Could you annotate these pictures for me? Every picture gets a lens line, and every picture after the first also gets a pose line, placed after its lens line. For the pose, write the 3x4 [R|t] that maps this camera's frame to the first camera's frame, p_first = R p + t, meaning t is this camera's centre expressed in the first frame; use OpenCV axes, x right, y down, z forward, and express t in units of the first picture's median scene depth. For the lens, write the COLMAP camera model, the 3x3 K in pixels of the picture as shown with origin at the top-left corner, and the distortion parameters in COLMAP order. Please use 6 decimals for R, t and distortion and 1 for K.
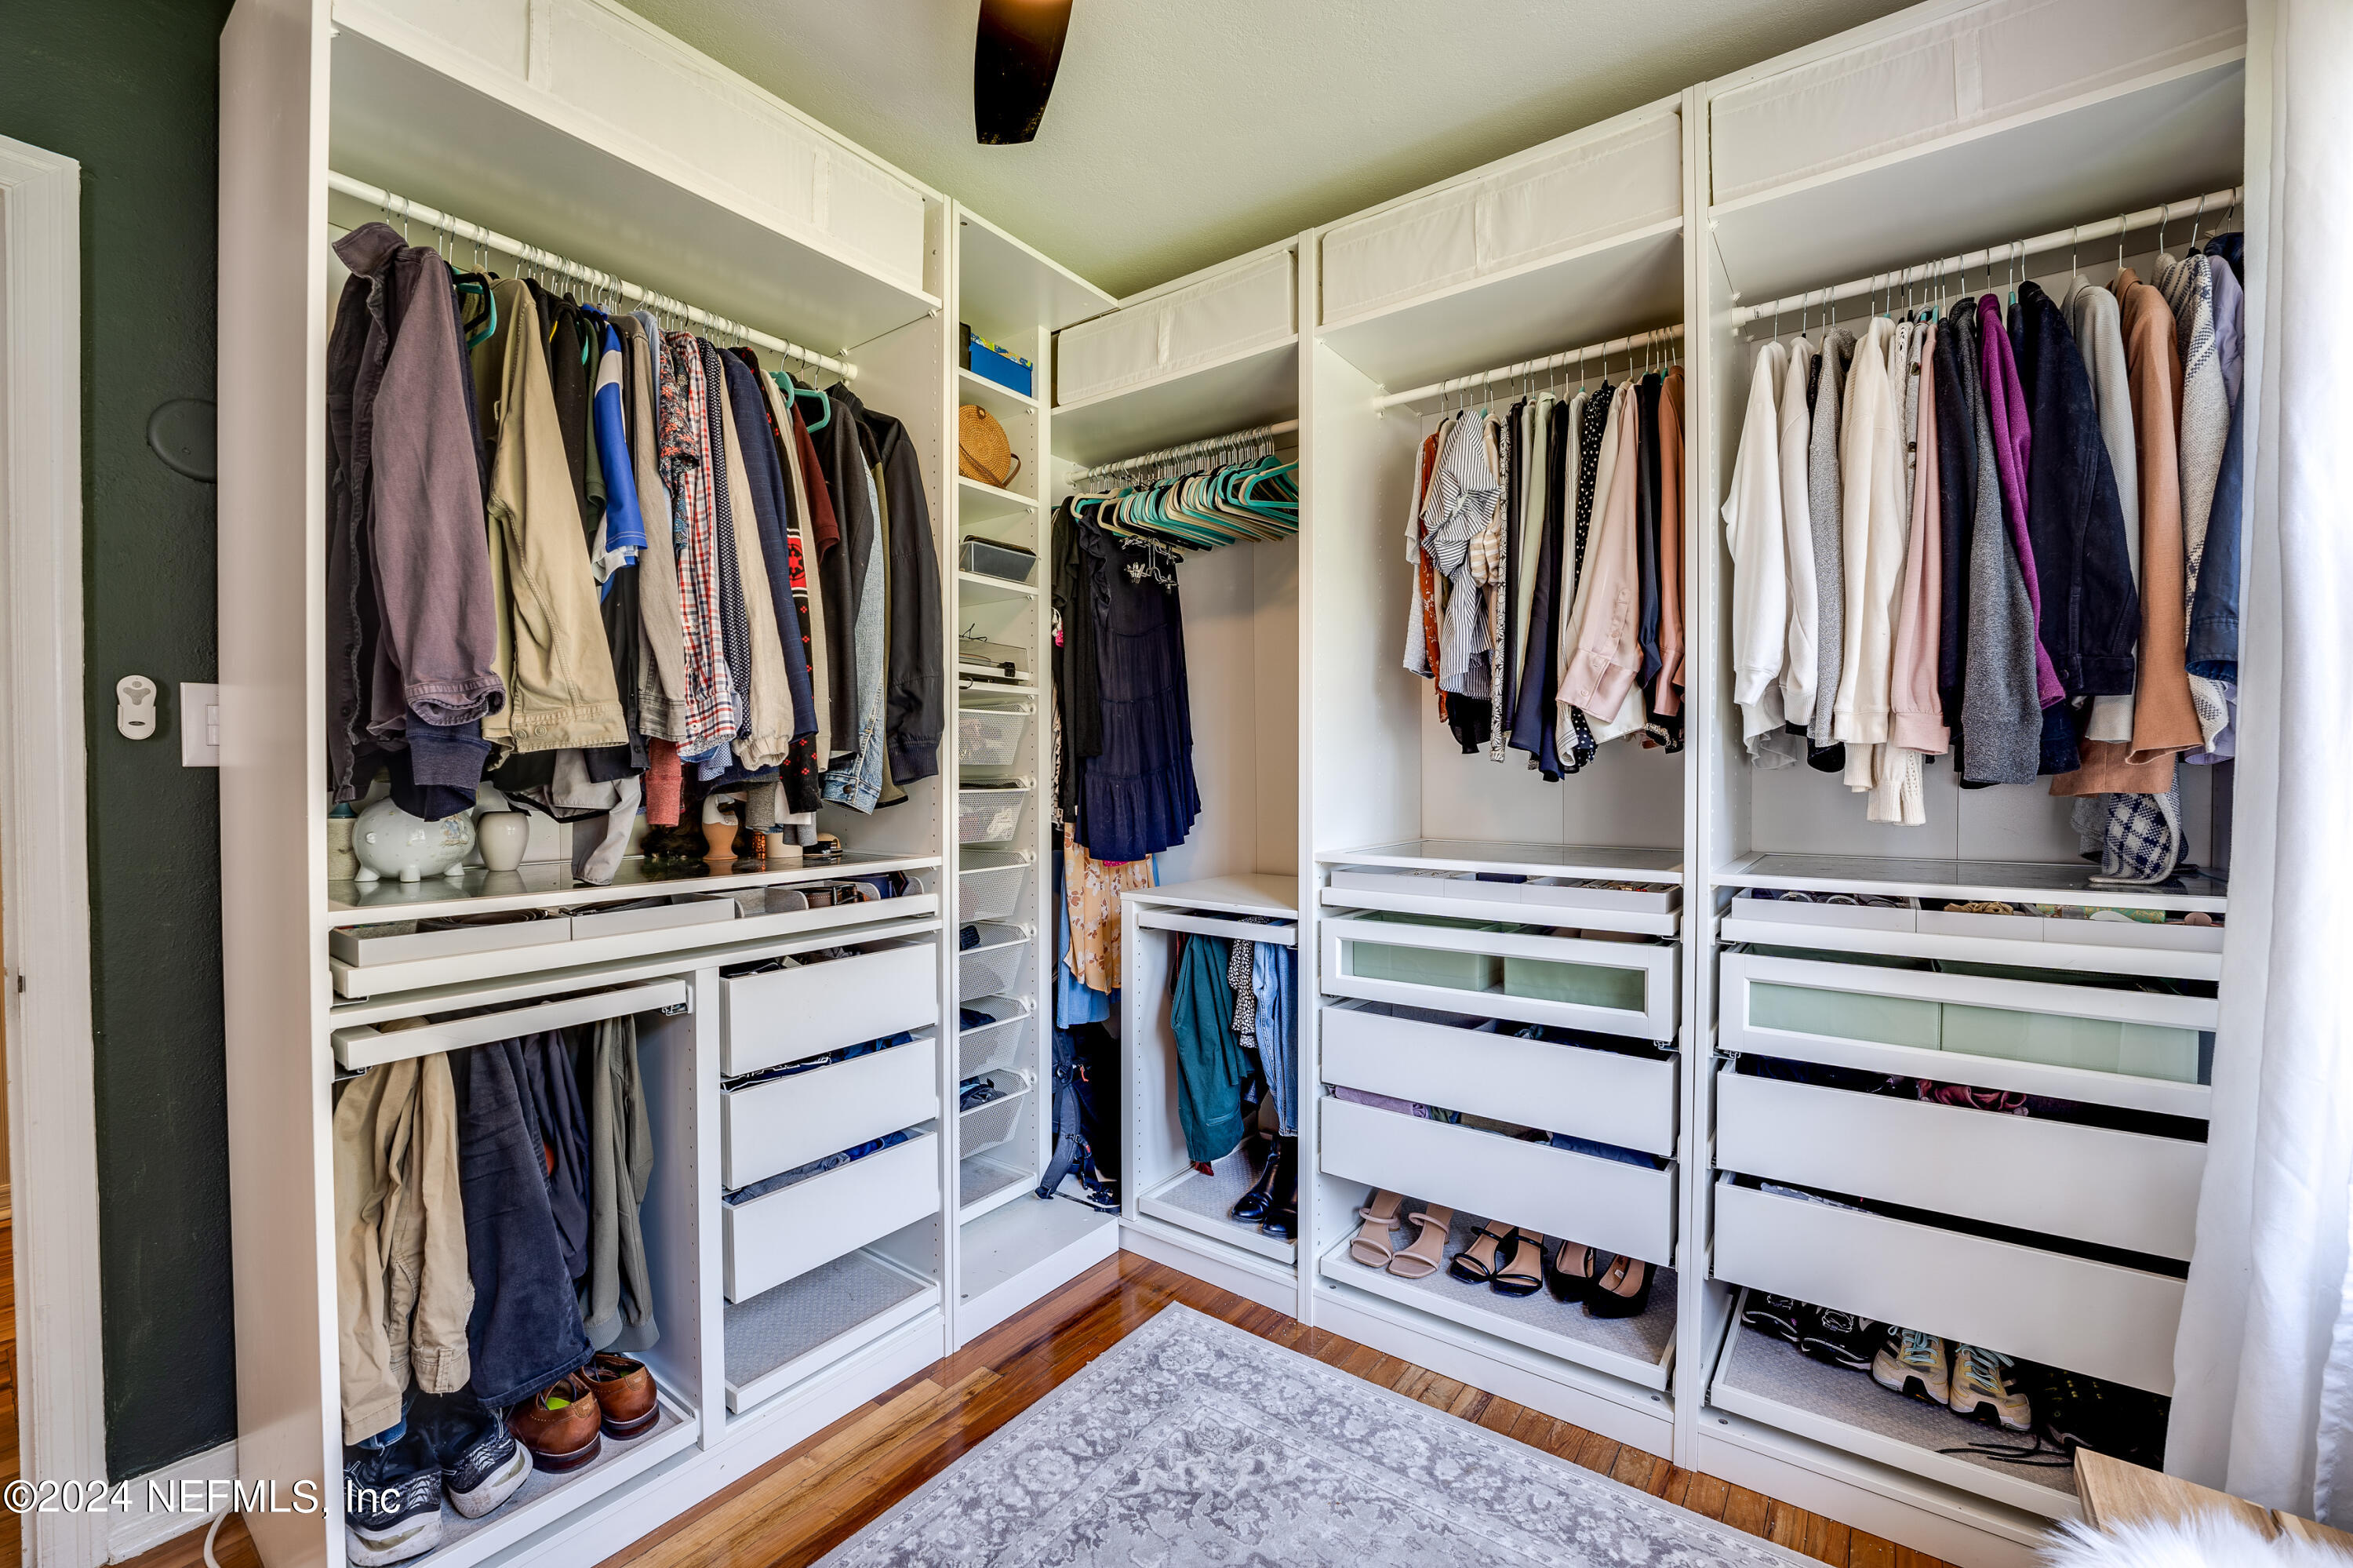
lens RADIAL K [[976.7, 0, 1183.7], [0, 976.7, 781.9], [0, 0, 1]] dist [-0.012689, -0.000449]
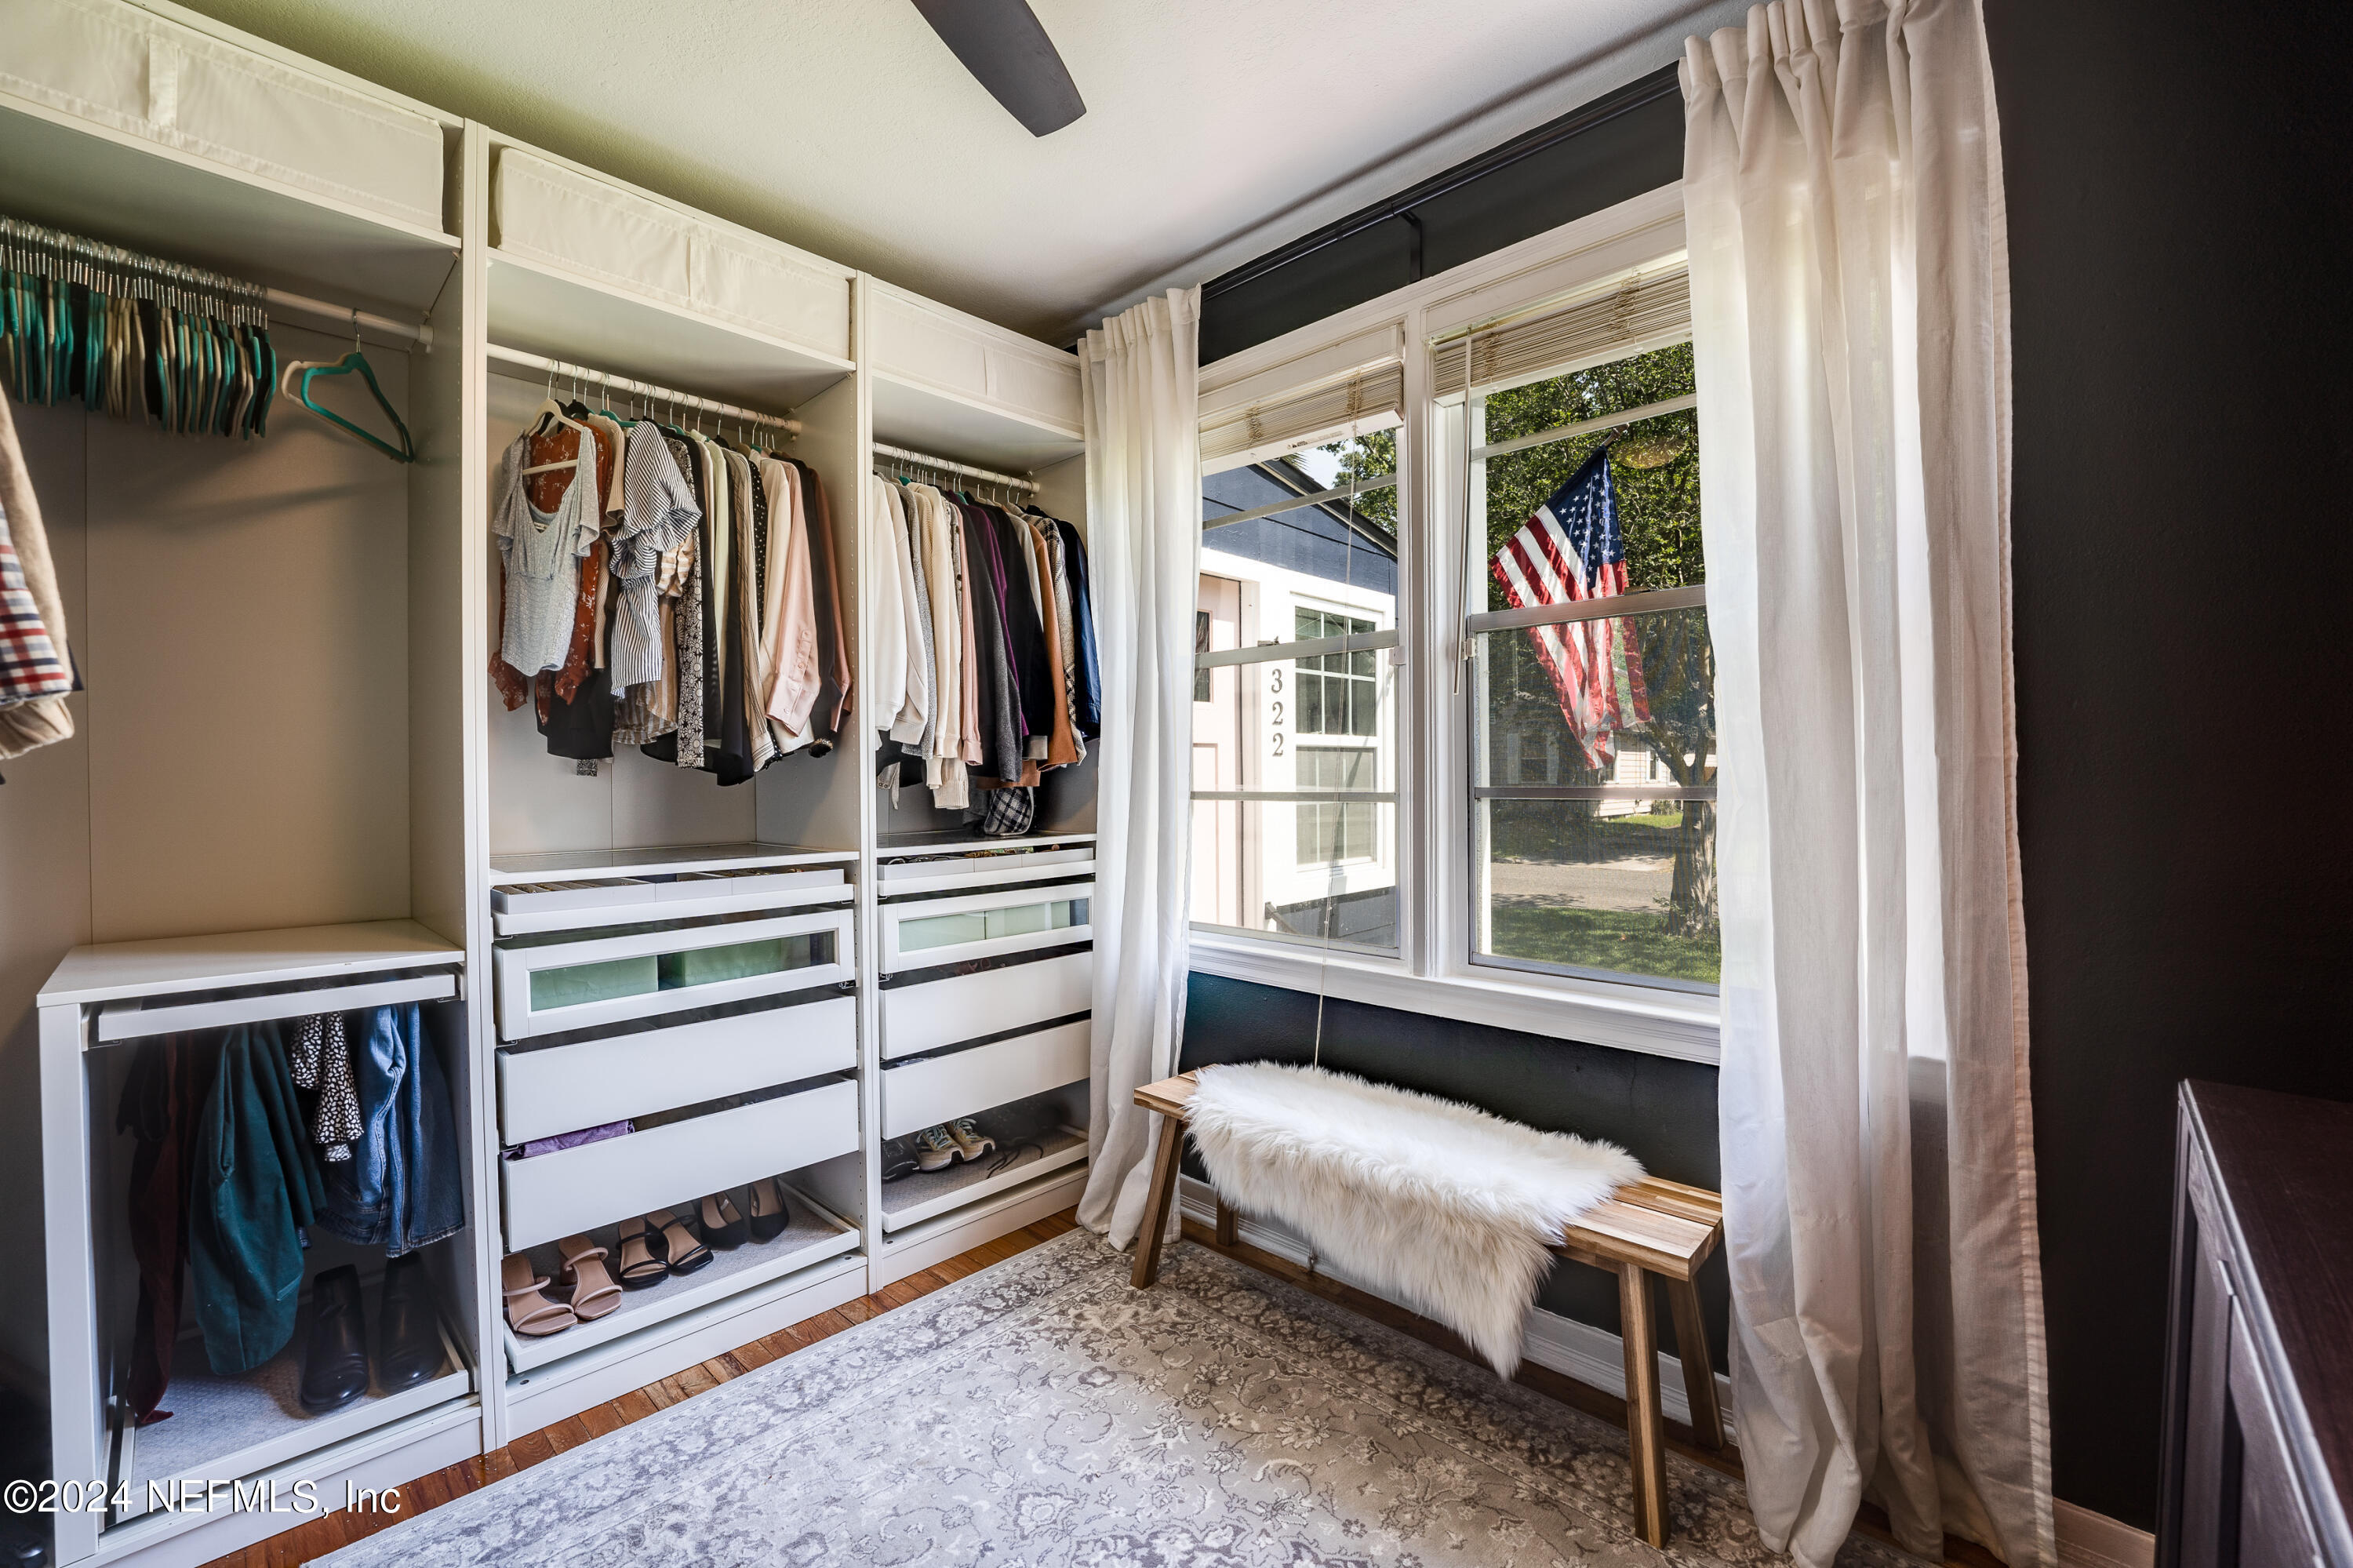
lens RADIAL K [[965.2, 0, 1182.4], [0, 965.2, 776.1], [0, 0, 1]] dist [-0.001237, -0.000094]
pose [[0.131020, -0.003779, 0.991372, -0.712921], [0.015401, 0.999880, 0.001776, -0.006233], [-0.991260, 0.015035, 0.131063, 0.361906]]
